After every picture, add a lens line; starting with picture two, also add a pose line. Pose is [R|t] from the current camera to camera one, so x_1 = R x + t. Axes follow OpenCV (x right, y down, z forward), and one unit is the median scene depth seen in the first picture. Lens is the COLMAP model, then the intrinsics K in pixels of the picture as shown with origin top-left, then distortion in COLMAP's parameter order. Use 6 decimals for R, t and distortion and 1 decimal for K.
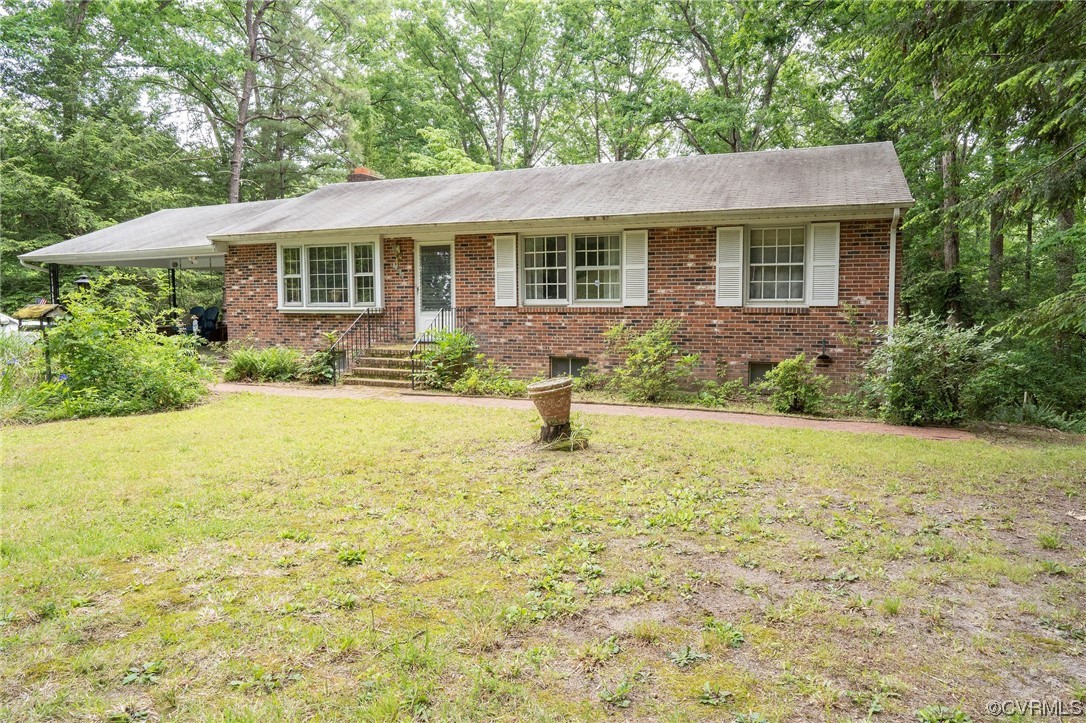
lens RADIAL K [[730.7, 0, 543.1], [0, 730.7, 356.0], [0, 0, 1]] dist [-0.008016, 0.003049]
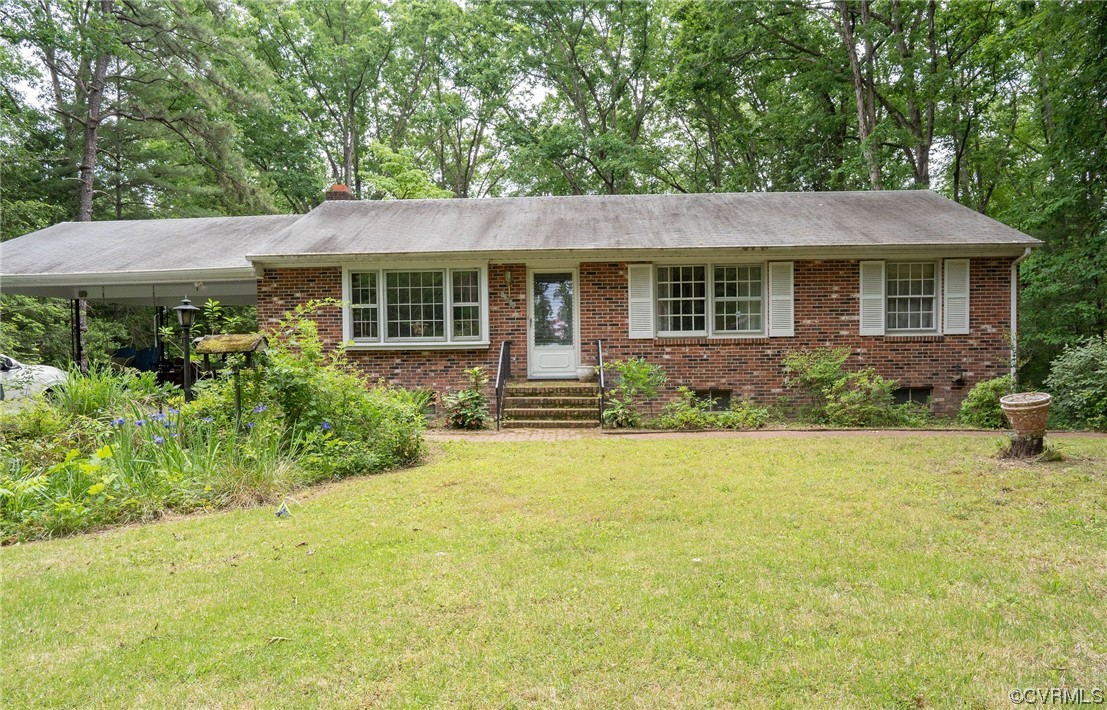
lens RADIAL K [[787.7, 0, 553.8], [0, 787.7, 360.7], [0, 0, 1]] dist [-0.004960, 0.000714]
pose [[0.935679, -0.016942, 0.352447, -0.527790], [0.036925, 0.998064, -0.050052, 0.007403], [-0.350916, 0.059846, 0.934493, 0.092084]]
